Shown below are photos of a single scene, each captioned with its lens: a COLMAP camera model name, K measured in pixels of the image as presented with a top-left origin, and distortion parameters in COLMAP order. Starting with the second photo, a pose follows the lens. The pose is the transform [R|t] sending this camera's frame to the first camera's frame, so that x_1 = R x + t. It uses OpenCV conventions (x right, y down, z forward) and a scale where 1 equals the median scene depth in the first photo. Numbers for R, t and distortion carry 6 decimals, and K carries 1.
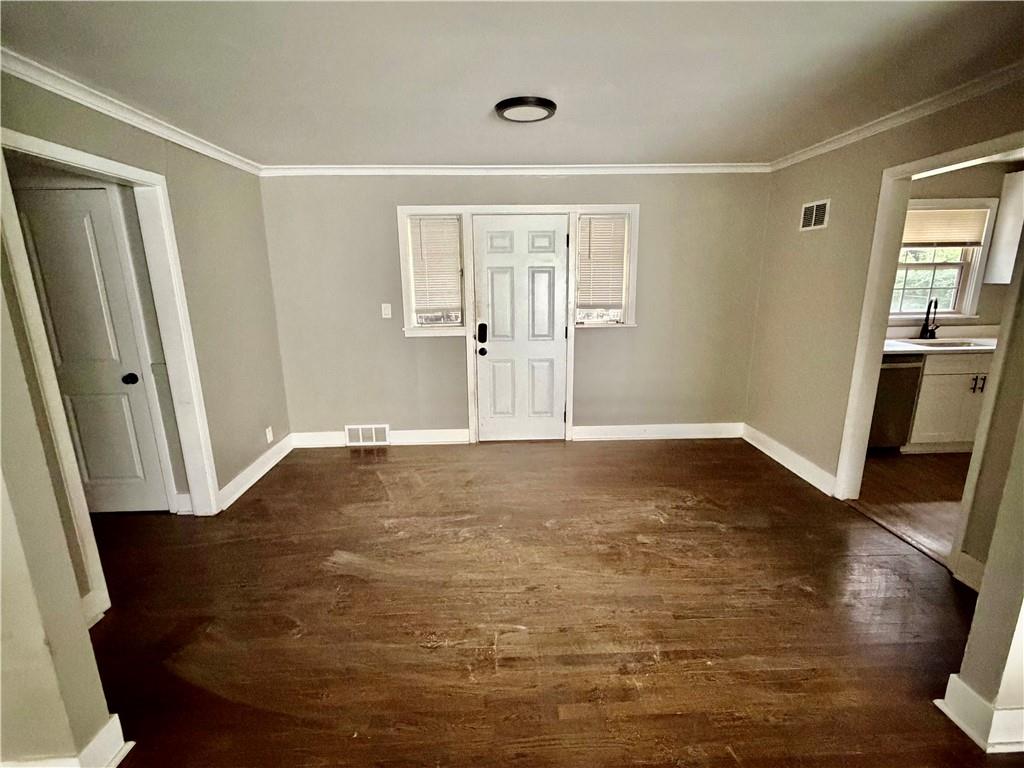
lens RADIAL K [[478.8, 0, 512.0], [0, 478.8, 384.0], [0, 0, 1]] dist [0.001705, 0.000181]
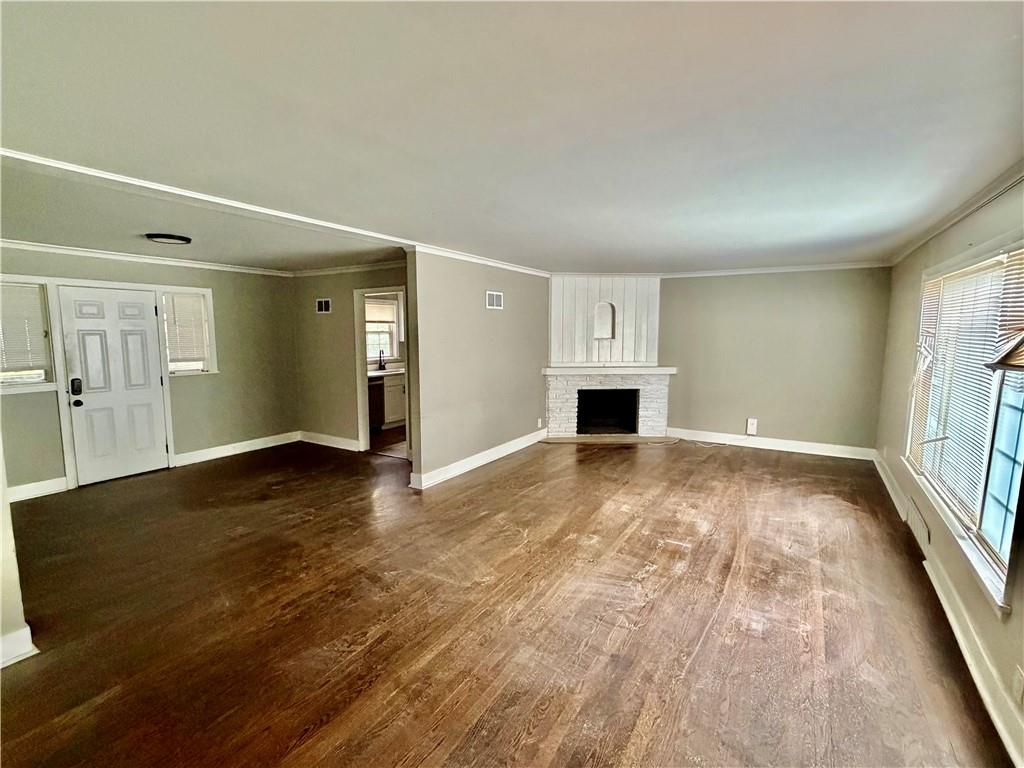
lens RADIAL K [[478.8, 0, 512.0], [0, 478.8, 384.0], [0, 0, 1]] dist [0.001705, 0.000181]
pose [[0.551969, -0.079308, 0.830084, -0.444705], [0.181310, 0.983065, -0.026639, 0.106239], [-0.813914, 0.165207, 0.557001, -0.481965]]
